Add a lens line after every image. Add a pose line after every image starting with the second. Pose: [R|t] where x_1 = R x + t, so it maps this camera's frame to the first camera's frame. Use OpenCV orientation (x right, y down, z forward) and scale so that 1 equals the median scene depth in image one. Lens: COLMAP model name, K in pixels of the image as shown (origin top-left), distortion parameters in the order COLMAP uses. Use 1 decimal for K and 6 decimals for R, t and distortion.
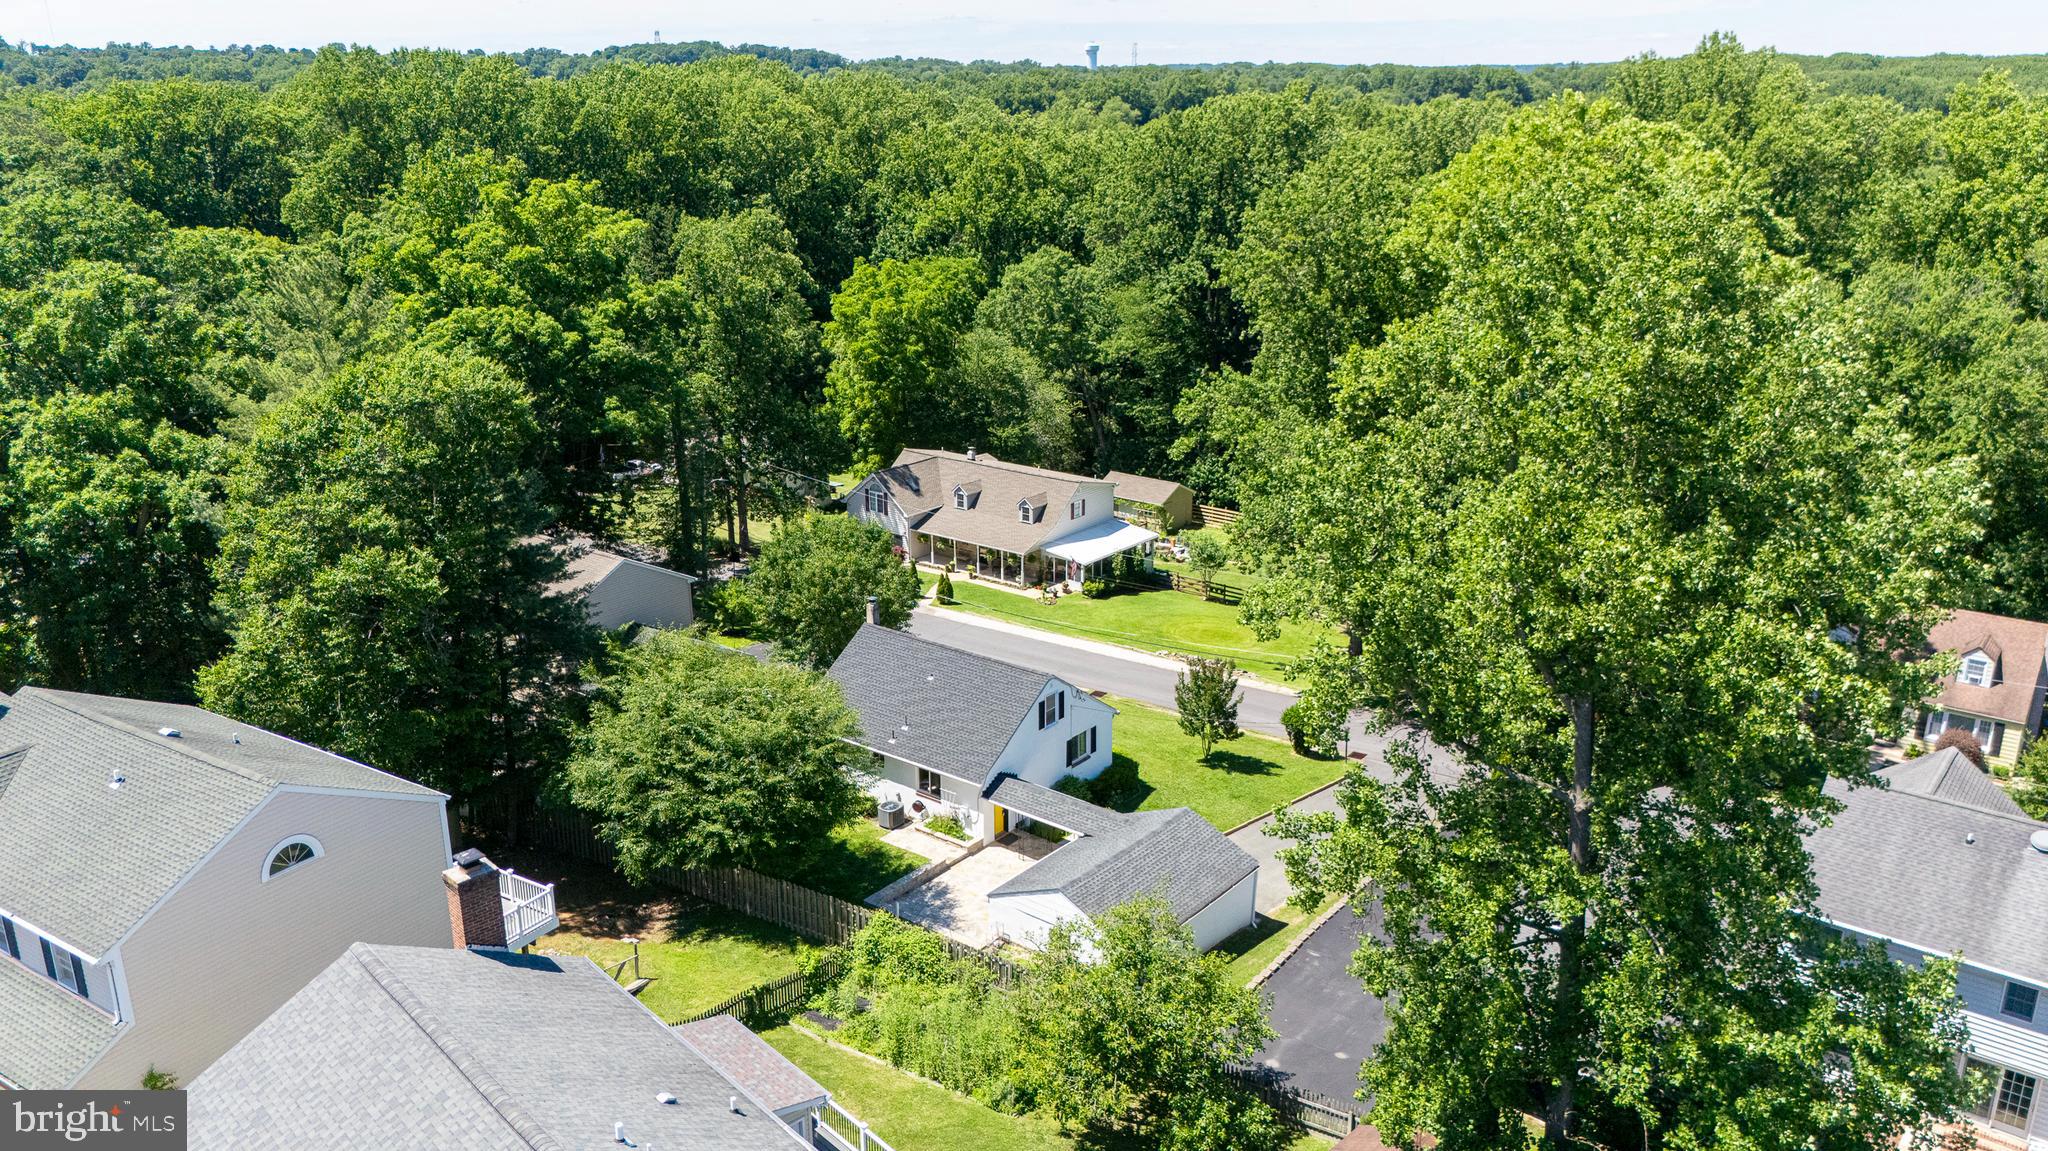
lens RADIAL K [[1510.8, 0, 1024.0], [0, 1510.8, 575.5], [0, 0, 1]] dist [0.098854, -0.117178]
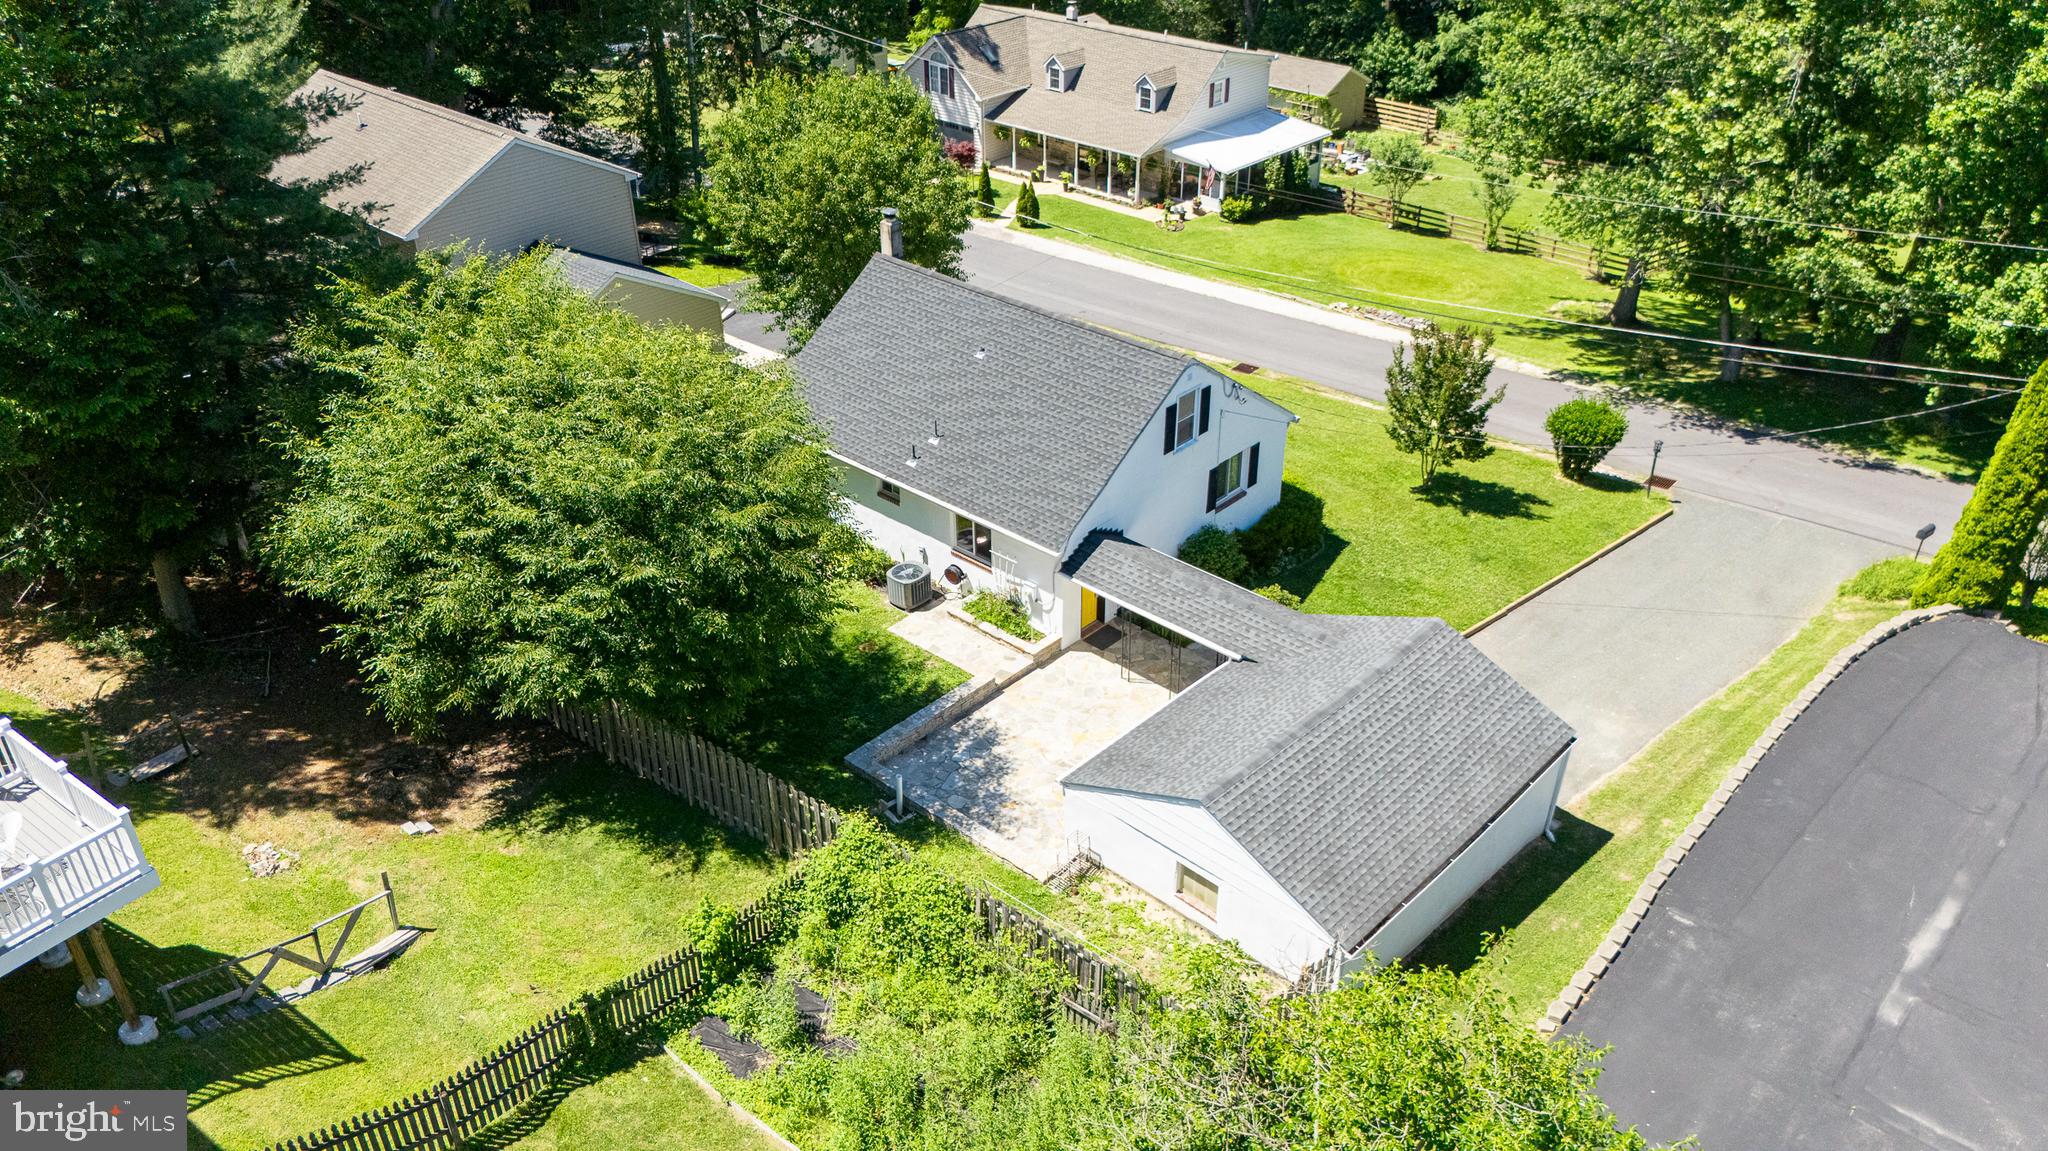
lens RADIAL K [[1510.8, 0, 1024.0], [0, 1510.8, 575.5], [0, 0, 1]] dist [0.098854, -0.117178]
pose [[0.997437, 0.037011, -0.061232, -0.005760], [-0.021220, 0.970331, 0.240849, 0.008911], [0.068329, -0.238932, 0.968629, 0.393116]]
